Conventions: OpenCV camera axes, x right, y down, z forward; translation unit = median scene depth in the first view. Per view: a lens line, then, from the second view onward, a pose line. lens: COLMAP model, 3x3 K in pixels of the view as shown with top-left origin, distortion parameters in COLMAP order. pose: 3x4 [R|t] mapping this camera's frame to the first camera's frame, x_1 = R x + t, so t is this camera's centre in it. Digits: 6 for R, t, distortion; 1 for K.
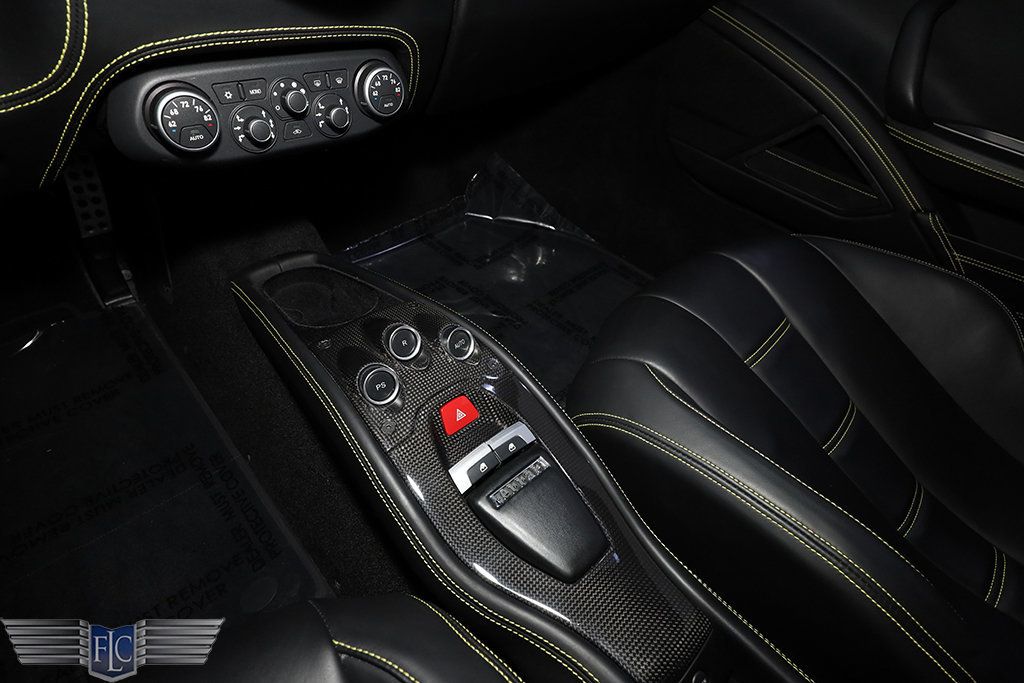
lens RADIAL K [[504.2, 0, 516.1], [0, 504.2, 348.8], [0, 0, 1]] dist [0.004079, 0.000204]
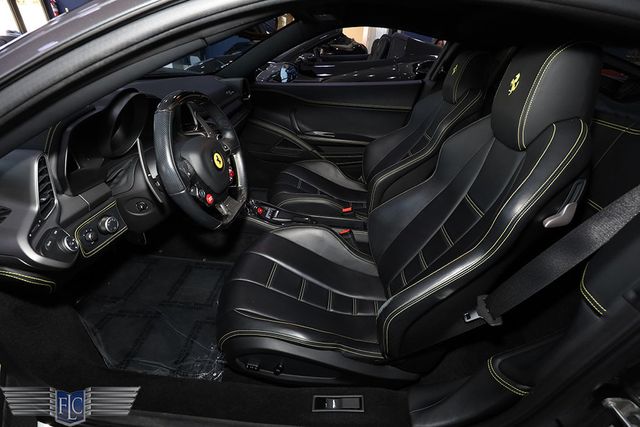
lens RADIAL K [[282.4, 0, 320.0], [0, 282.4, 213.5], [0, 0, 1]] dist [-0.001036, -0.000145]
pose [[0.755148, -0.404280, 0.516051, -1.147909], [0.472122, 0.881533, -0.000262, 0.439862], [-0.454810, 0.243837, 0.856558, -1.791059]]
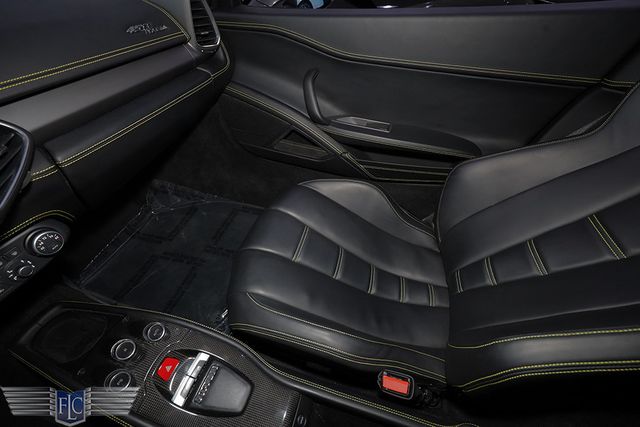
lens RADIAL K [[256.5, 0, 320.0], [0, 256.5, 213.5], [0, 0, 1]] dist [0.000332, 0.000146]
pose [[0.862188, -0.408978, 0.298945, 0.364060], [0.393305, 0.912337, 0.113809, -0.321050], [-0.319284, 0.019452, 0.947459, -0.220736]]
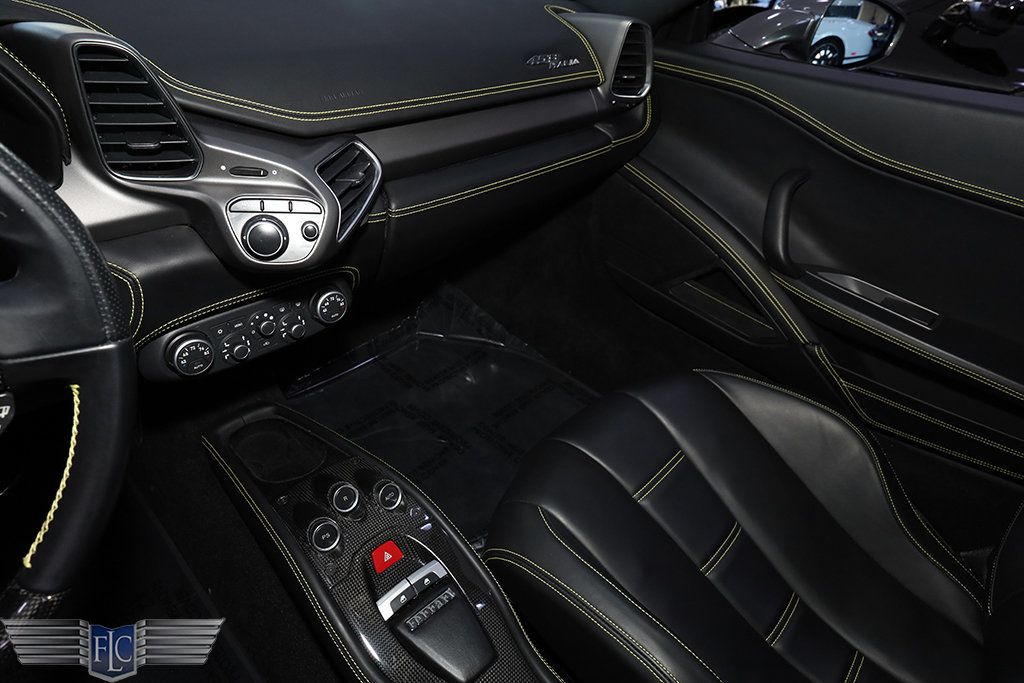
lens RADIAL K [[613.8, 0, 512.0], [0, 613.8, 341.5], [0, 0, 1]] dist [0.002354, 0.002494]
pose [[0.999487, -0.029147, 0.013292, 0.192762], [0.030712, 0.989842, -0.138817, -0.176586], [-0.009111, 0.139154, 0.990229, -0.605357]]
